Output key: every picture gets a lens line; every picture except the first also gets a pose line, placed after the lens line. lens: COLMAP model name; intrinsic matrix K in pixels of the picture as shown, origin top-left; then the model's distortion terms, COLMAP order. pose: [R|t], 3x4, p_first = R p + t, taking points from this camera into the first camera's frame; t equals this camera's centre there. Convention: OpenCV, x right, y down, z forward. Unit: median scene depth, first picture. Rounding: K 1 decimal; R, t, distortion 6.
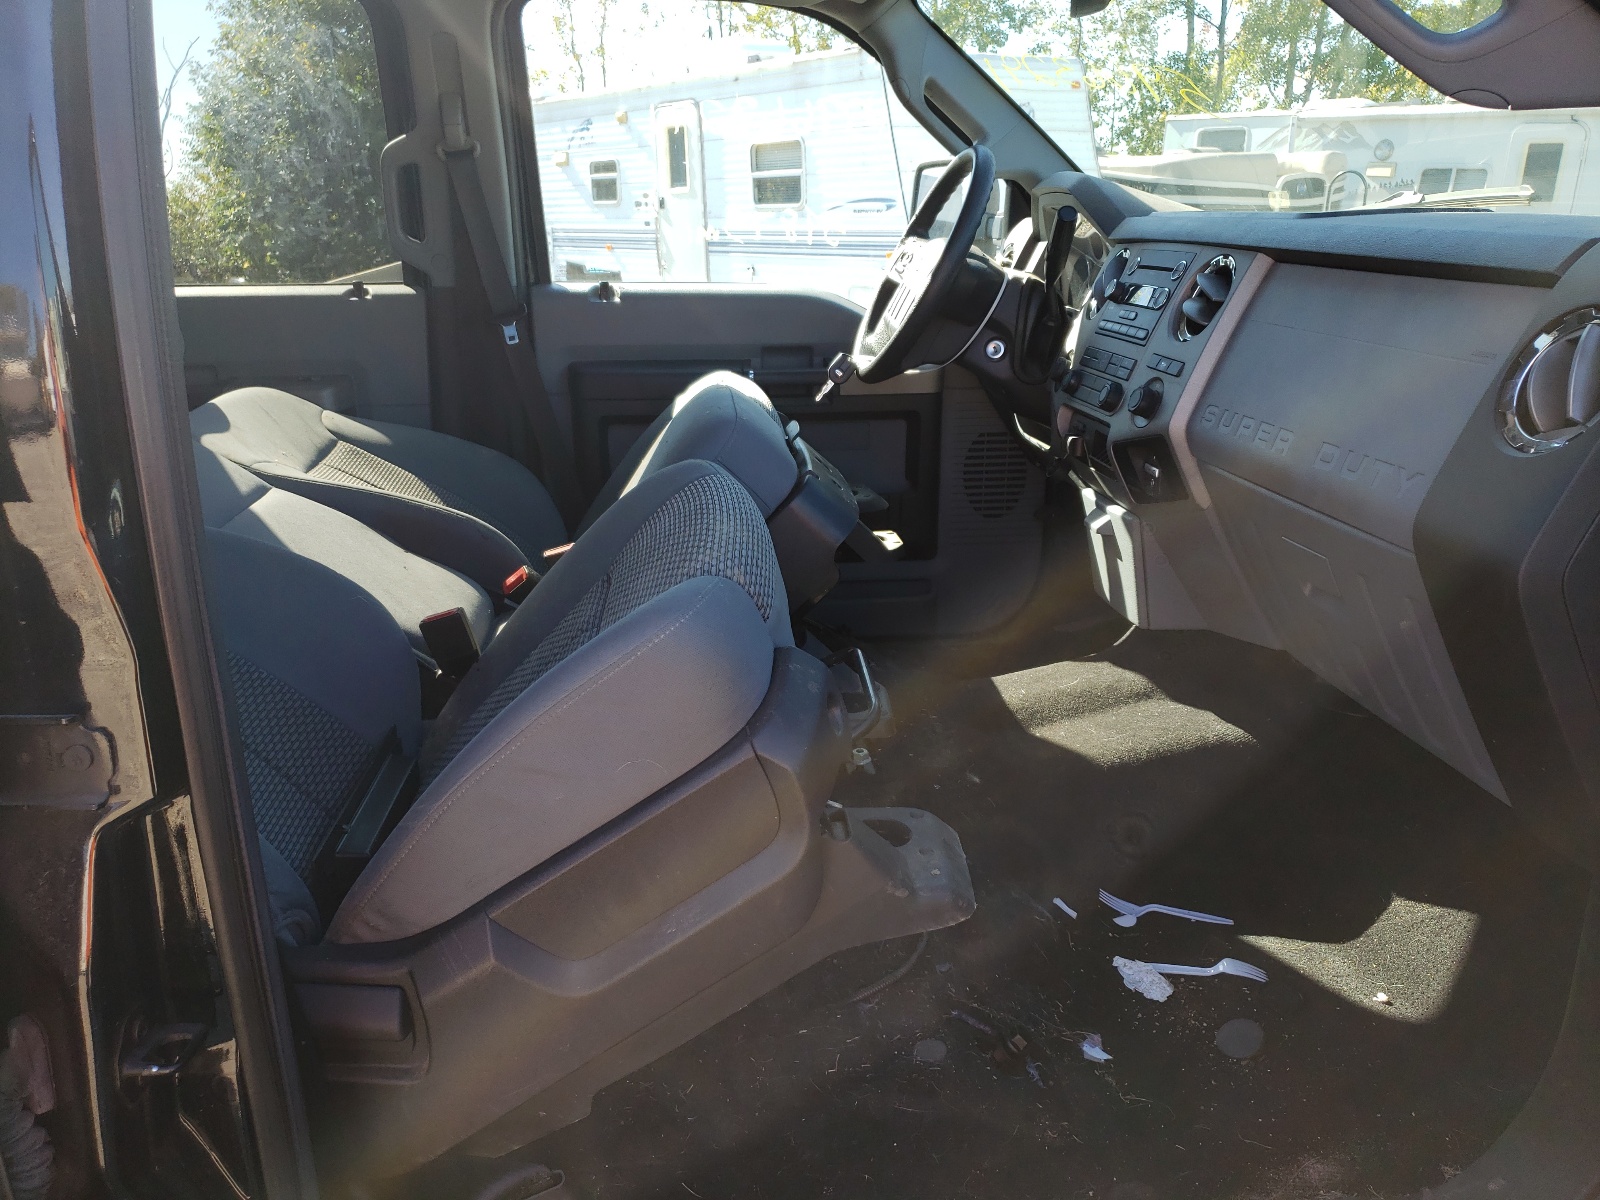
lens RADIAL K [[1211.0, 0, 798.8], [0, 1211.0, 593.3], [0, 0, 1]] dist [-0.011261, 0.010414]
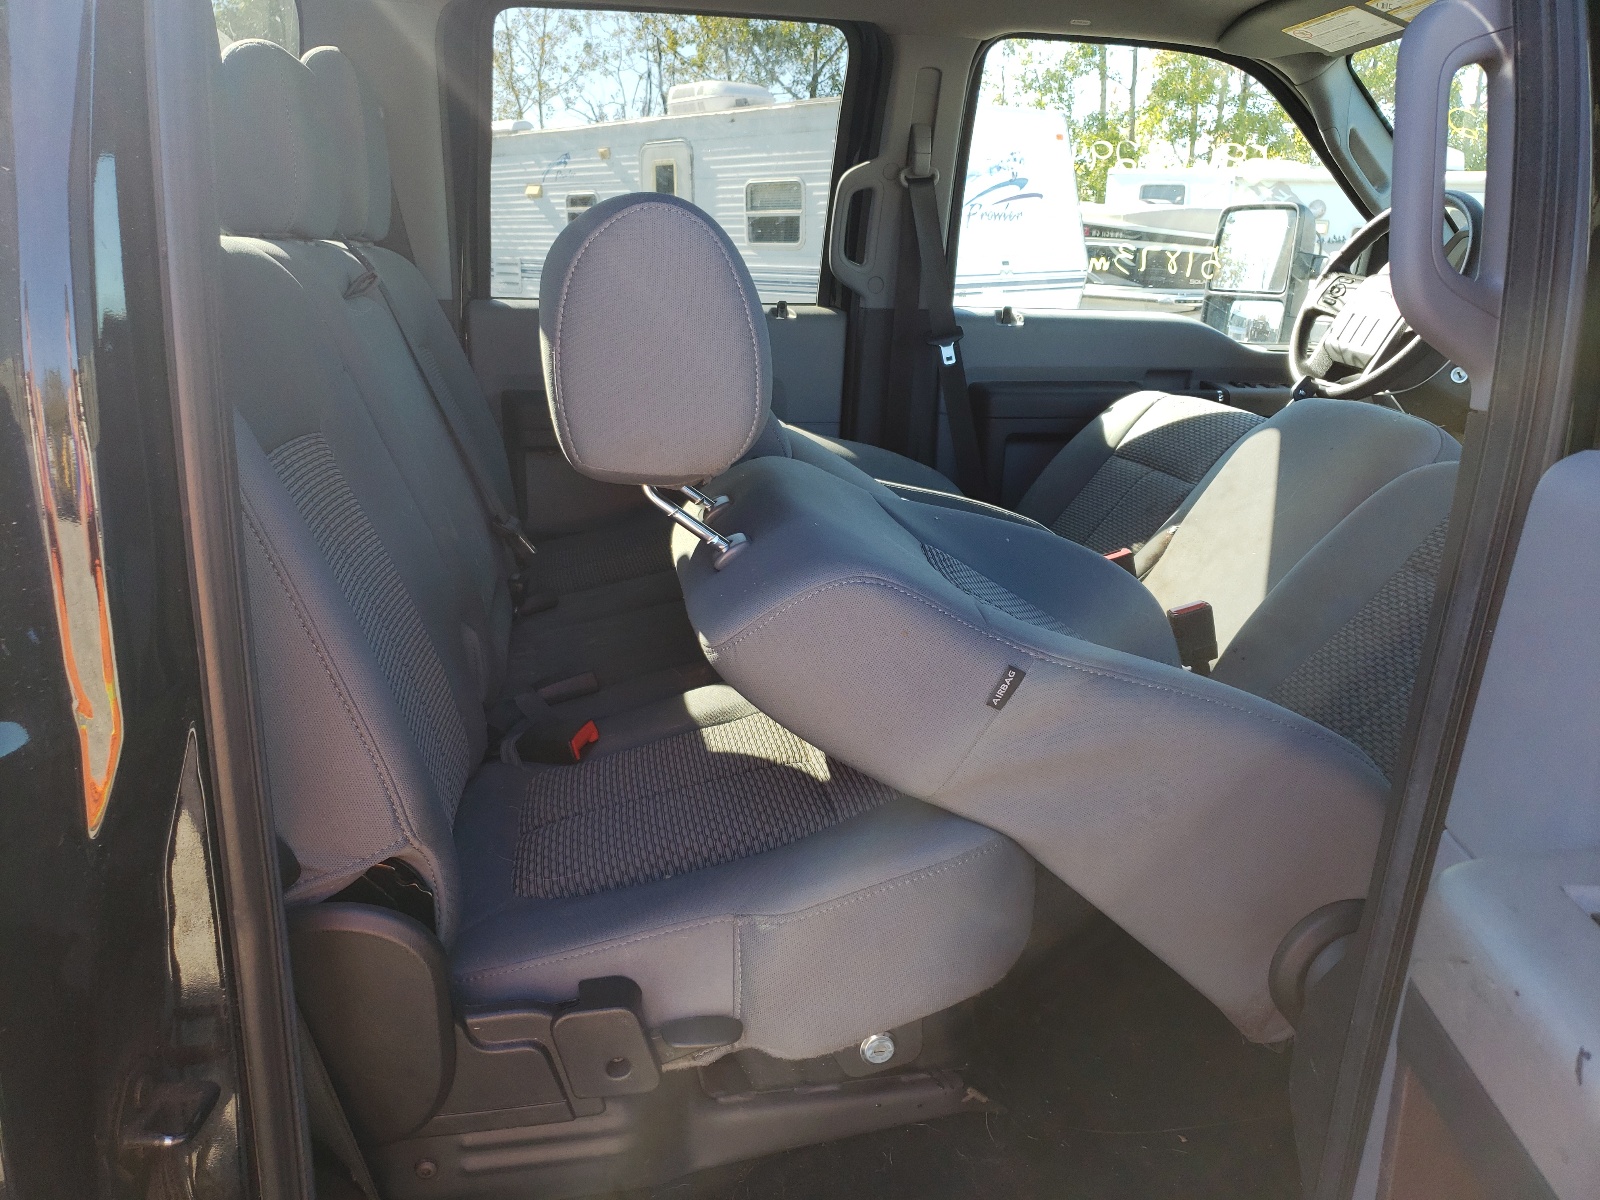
lens RADIAL K [[1220.2, 0, 801.0], [0, 1220.2, 607.3], [0, 0, 1]] dist [-0.020278, -0.010903]
pose [[0.991440, -0.011380, 0.130066, -0.116034], [0.014510, 0.999627, -0.023142, 0.005921], [-0.129754, 0.024831, 0.991235, -0.003884]]
